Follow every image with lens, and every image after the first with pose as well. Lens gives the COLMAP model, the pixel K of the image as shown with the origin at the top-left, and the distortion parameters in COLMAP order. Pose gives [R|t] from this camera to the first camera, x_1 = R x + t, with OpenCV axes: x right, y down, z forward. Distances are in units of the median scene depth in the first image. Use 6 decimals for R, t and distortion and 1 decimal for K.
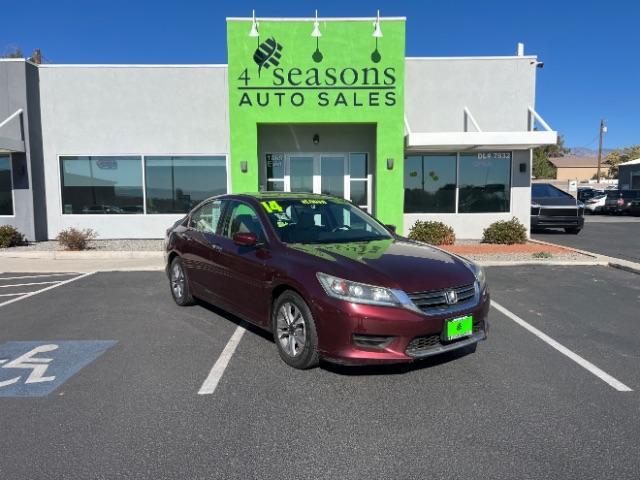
lens RADIAL K [[481.7, 0, 320.0], [0, 481.7, 240.0], [0, 0, 1]] dist [0.064165, -0.070756]
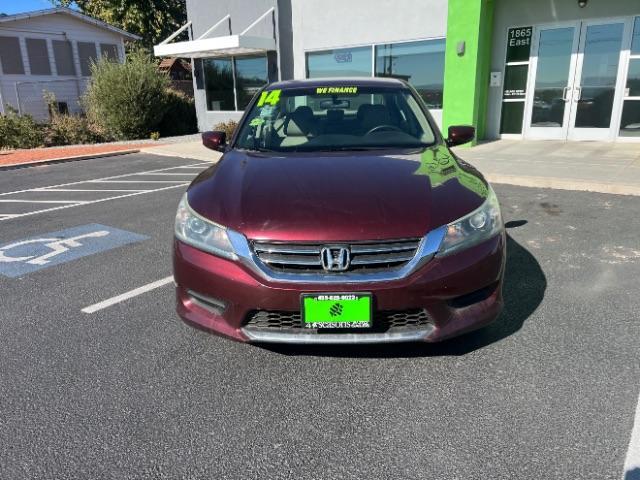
lens RADIAL K [[481.7, 0, 320.0], [0, 481.7, 240.0], [0, 0, 1]] dist [0.064165, -0.070756]
pose [[0.791320, 0.160074, -0.590075, 0.166383], [-0.034943, 0.975382, 0.217738, -0.007521], [0.610403, -0.151681, 0.777432, 0.154310]]
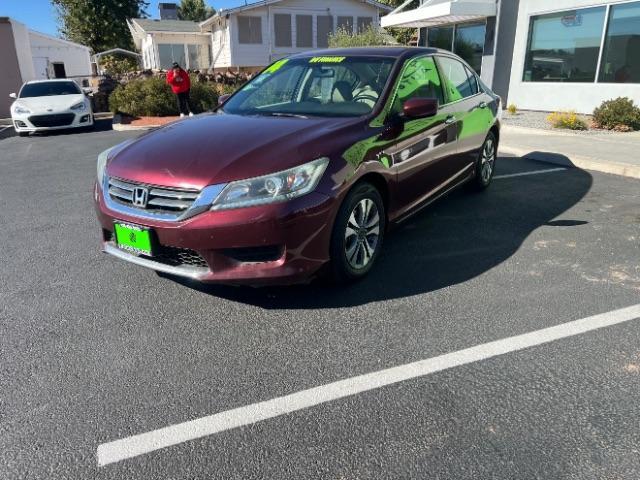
lens RADIAL K [[481.7, 0, 320.0], [0, 481.7, 240.0], [0, 0, 1]] dist [0.064165, -0.070756]
pose [[0.360097, 0.304879, -0.881691, 0.276281], [-0.073045, 0.951405, 0.299153, -0.014555], [0.930051, -0.043321, 0.364869, 0.267900]]
